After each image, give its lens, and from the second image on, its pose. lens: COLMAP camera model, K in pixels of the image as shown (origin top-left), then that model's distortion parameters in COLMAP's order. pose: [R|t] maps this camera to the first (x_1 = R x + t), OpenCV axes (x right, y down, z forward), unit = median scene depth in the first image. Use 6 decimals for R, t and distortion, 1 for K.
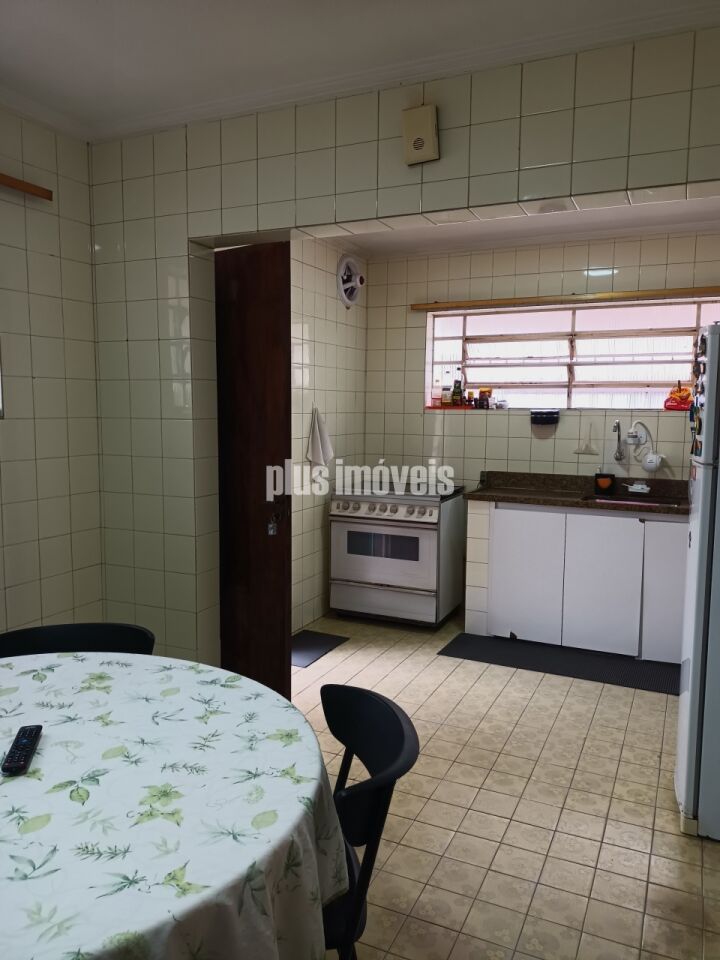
lens RADIAL K [[723.5, 0, 358.9], [0, 723.5, 480.7], [0, 0, 1]] dist [0.007552, 0.000885]
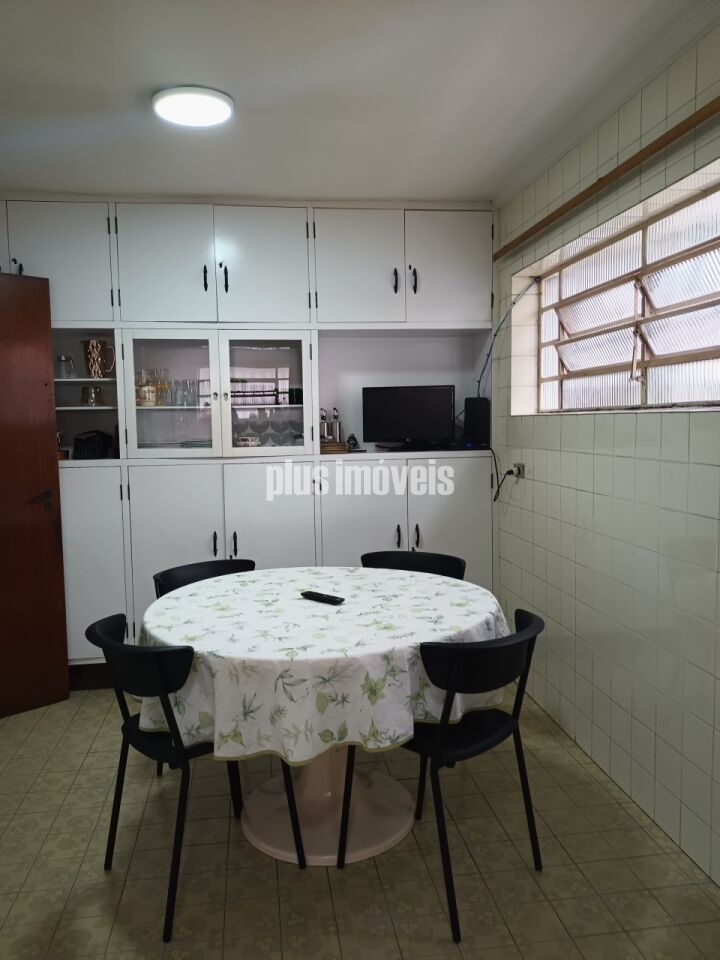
lens RADIAL K [[723.5, 0, 359.5], [0, 723.5, 479.8], [0, 0, 1]] dist [0.007552, 0.000885]
pose [[-0.840391, 0.037355, -0.540692, 0.338361], [-0.056053, 0.986282, 0.155263, -0.159356], [0.539075, 0.160789, -0.826768, 2.113473]]
